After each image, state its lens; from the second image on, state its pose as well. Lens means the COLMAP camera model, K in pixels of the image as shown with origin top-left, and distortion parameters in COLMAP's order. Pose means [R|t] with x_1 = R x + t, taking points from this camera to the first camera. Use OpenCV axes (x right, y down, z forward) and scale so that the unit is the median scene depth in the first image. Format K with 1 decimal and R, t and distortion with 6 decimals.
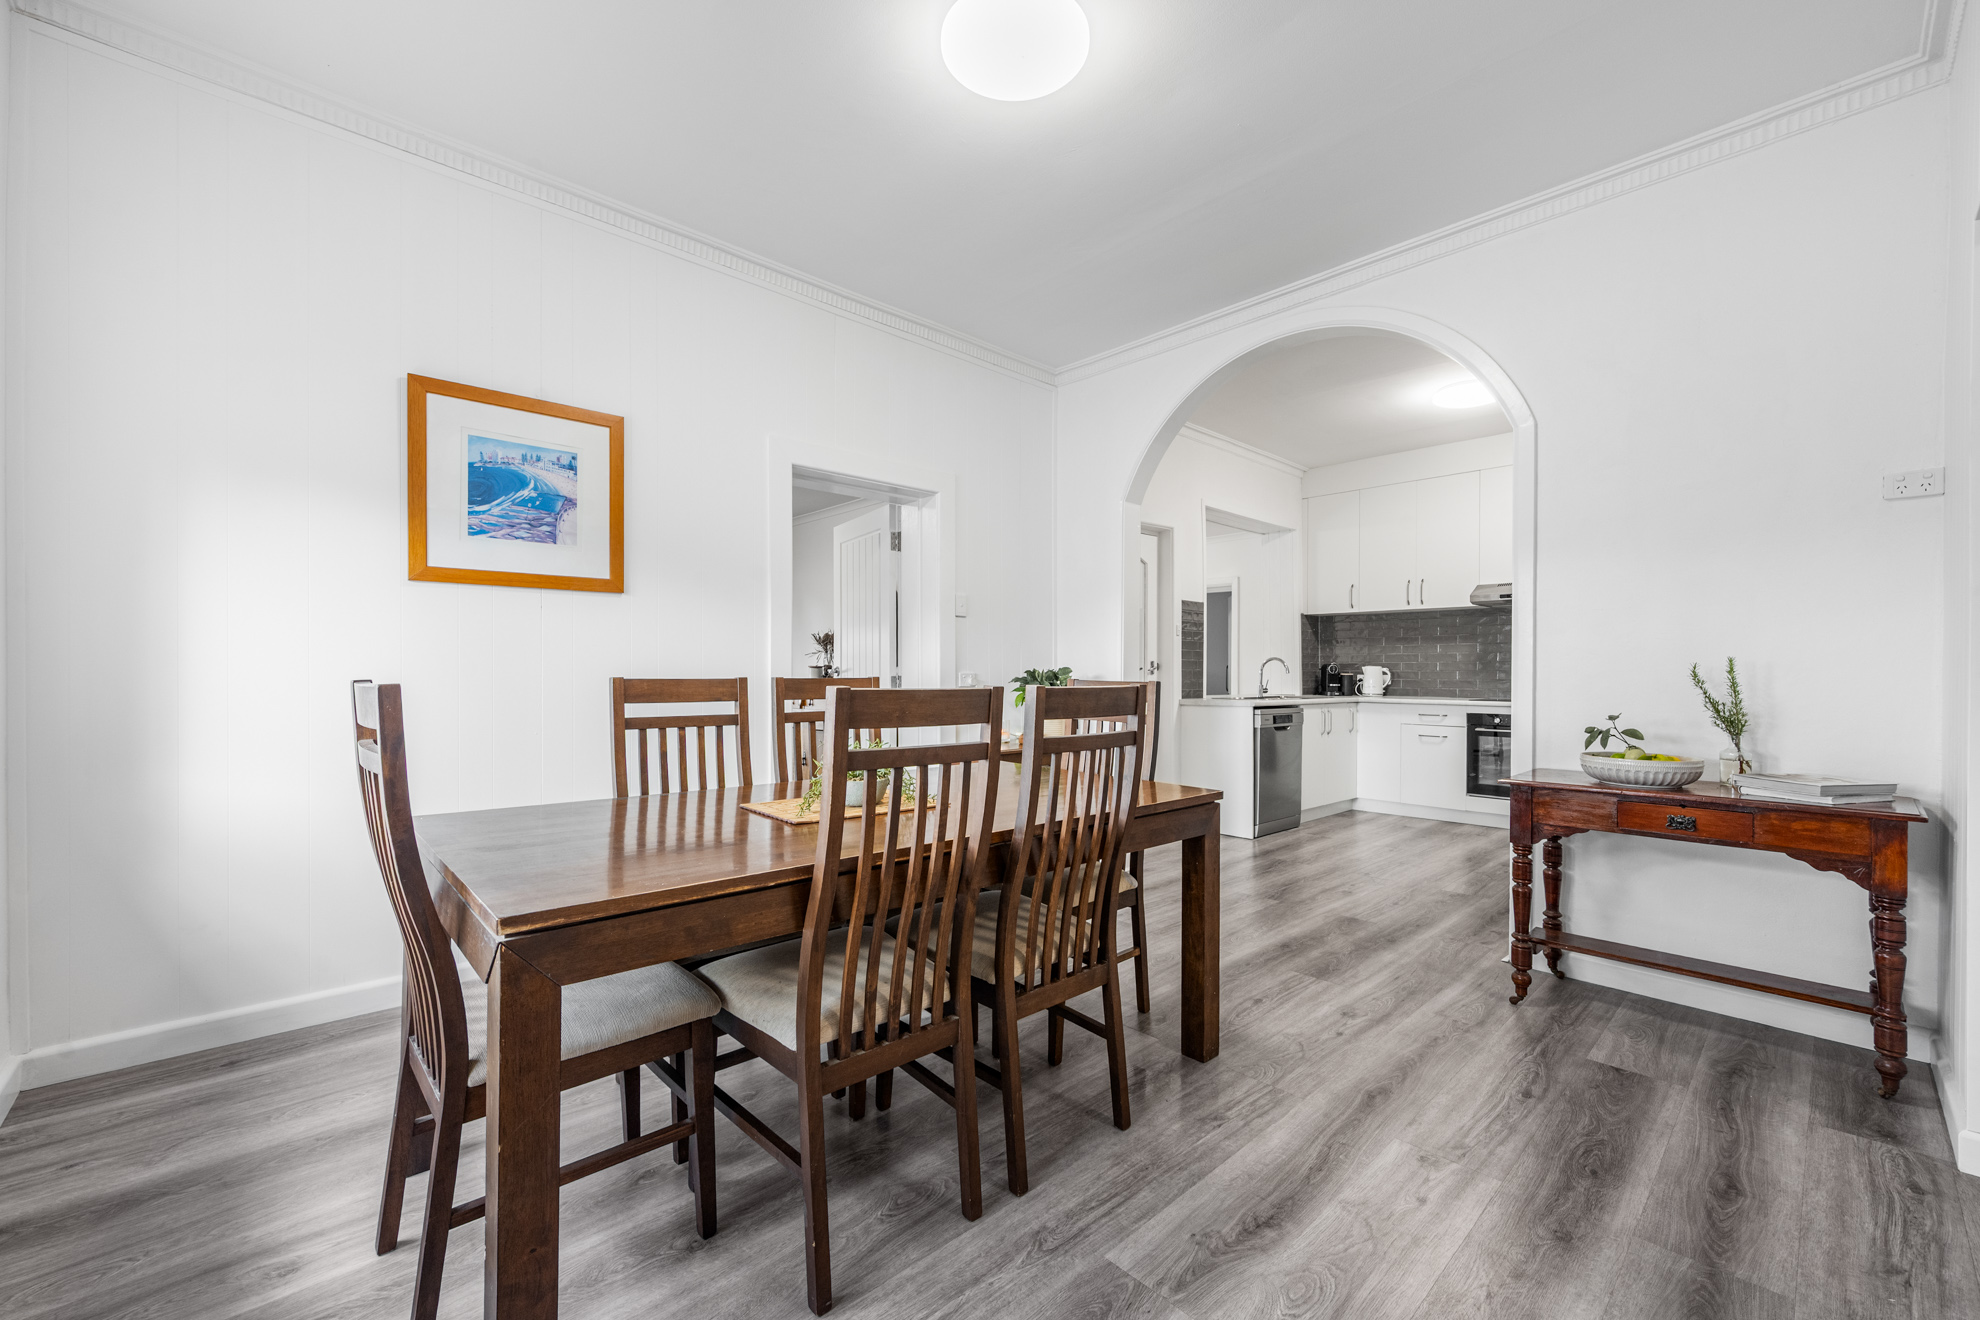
lens RADIAL K [[785.0, 0, 1004.0], [0, 785.0, 673.7], [0, 0, 1]] dist [-0.004136, 0.000338]
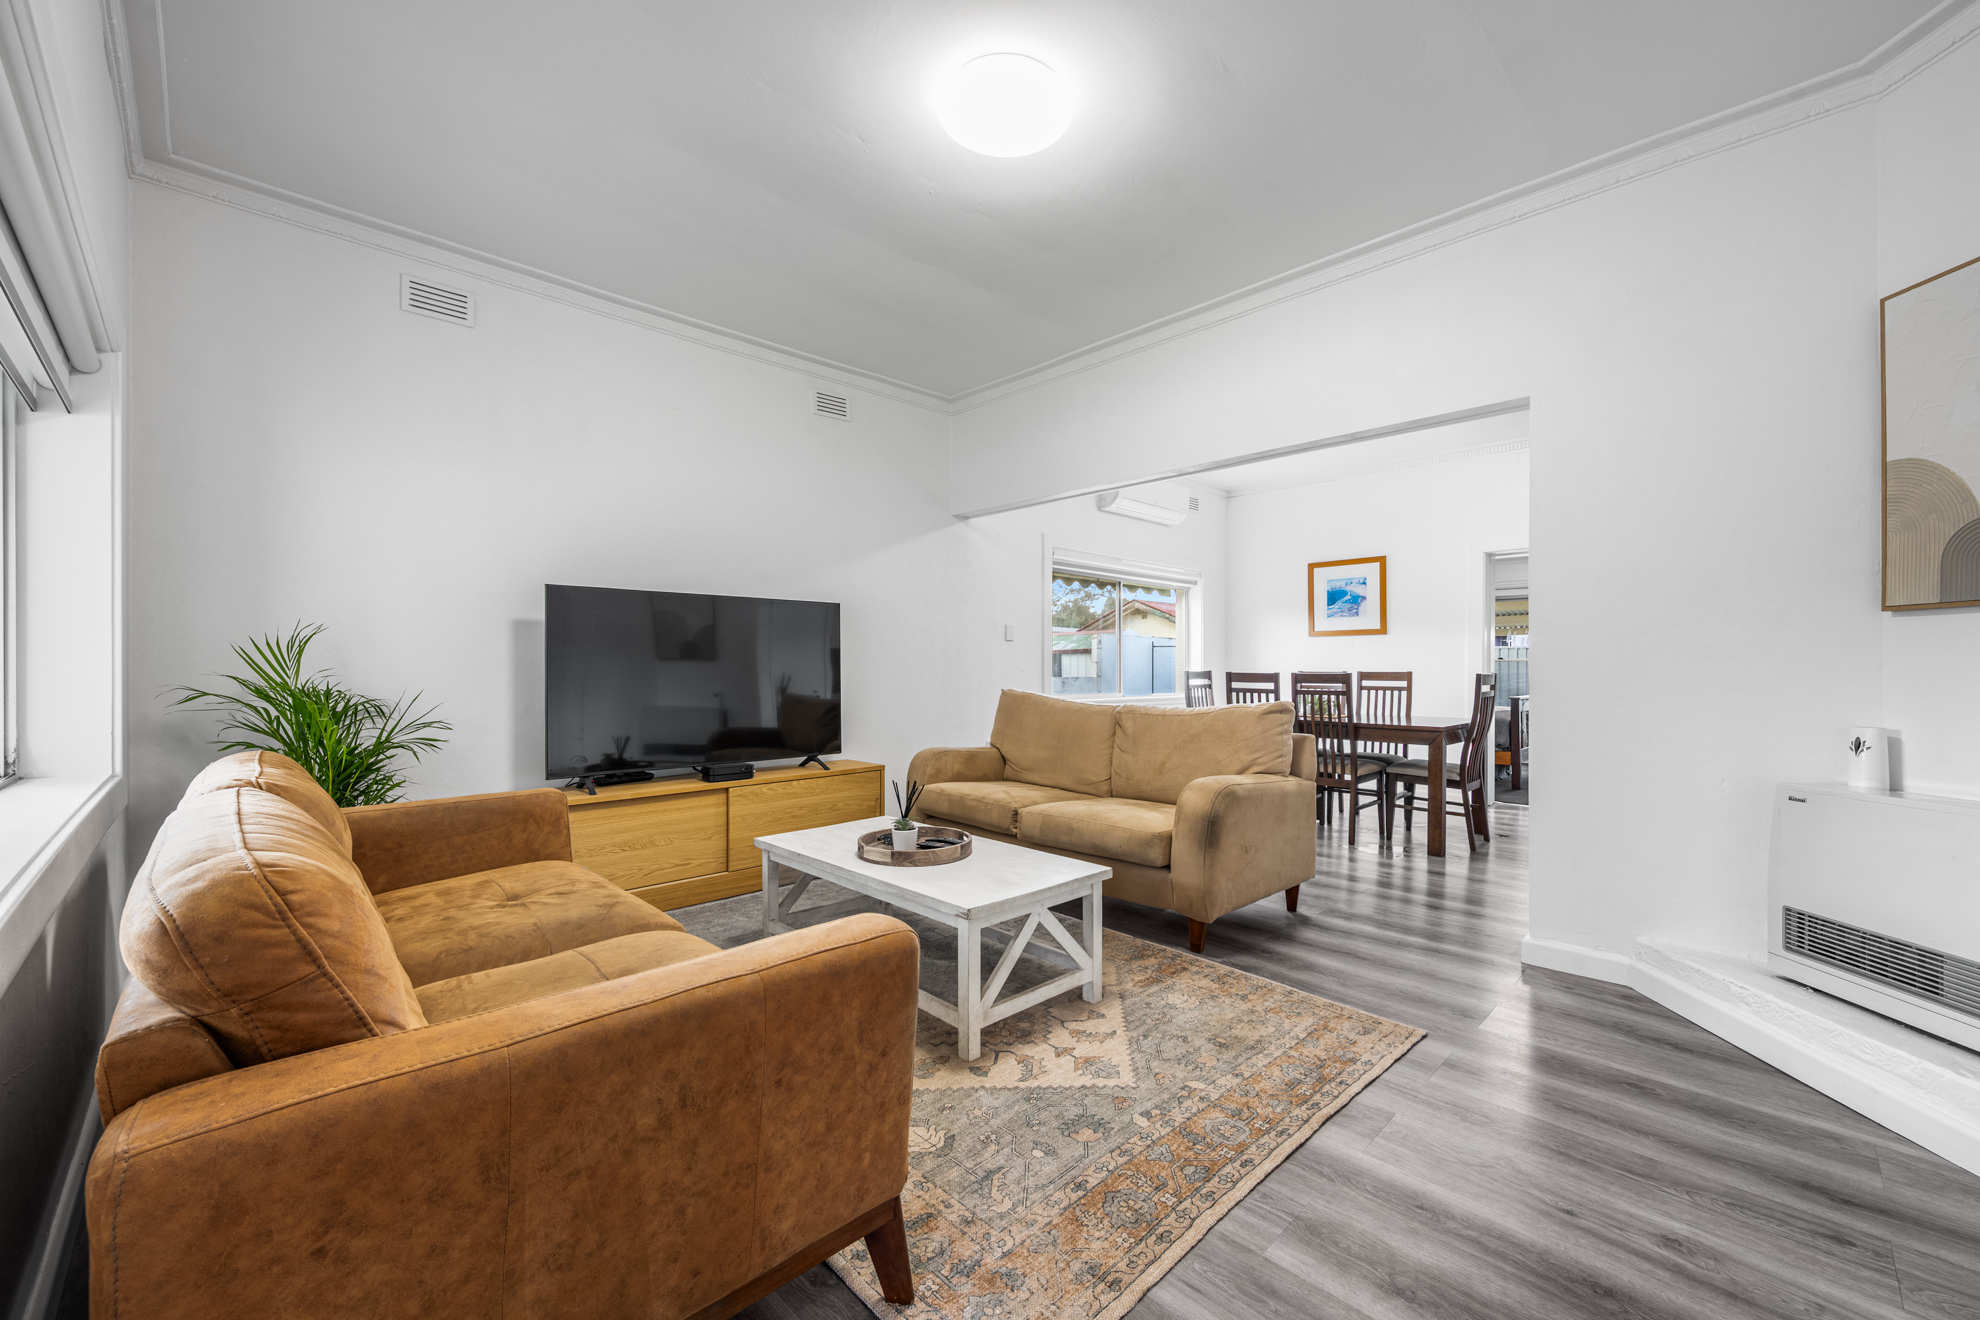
lens RADIAL K [[785.0, 0, 1011.6], [0, 785.0, 659.6], [0, 0, 1]] dist [-0.004136, 0.000338]
pose [[0.037482, -0.016120, -0.999167, 1.934475], [-0.014437, 0.999757, -0.016671, 0.023919], [0.999193, 0.015049, 0.037240, -0.160442]]
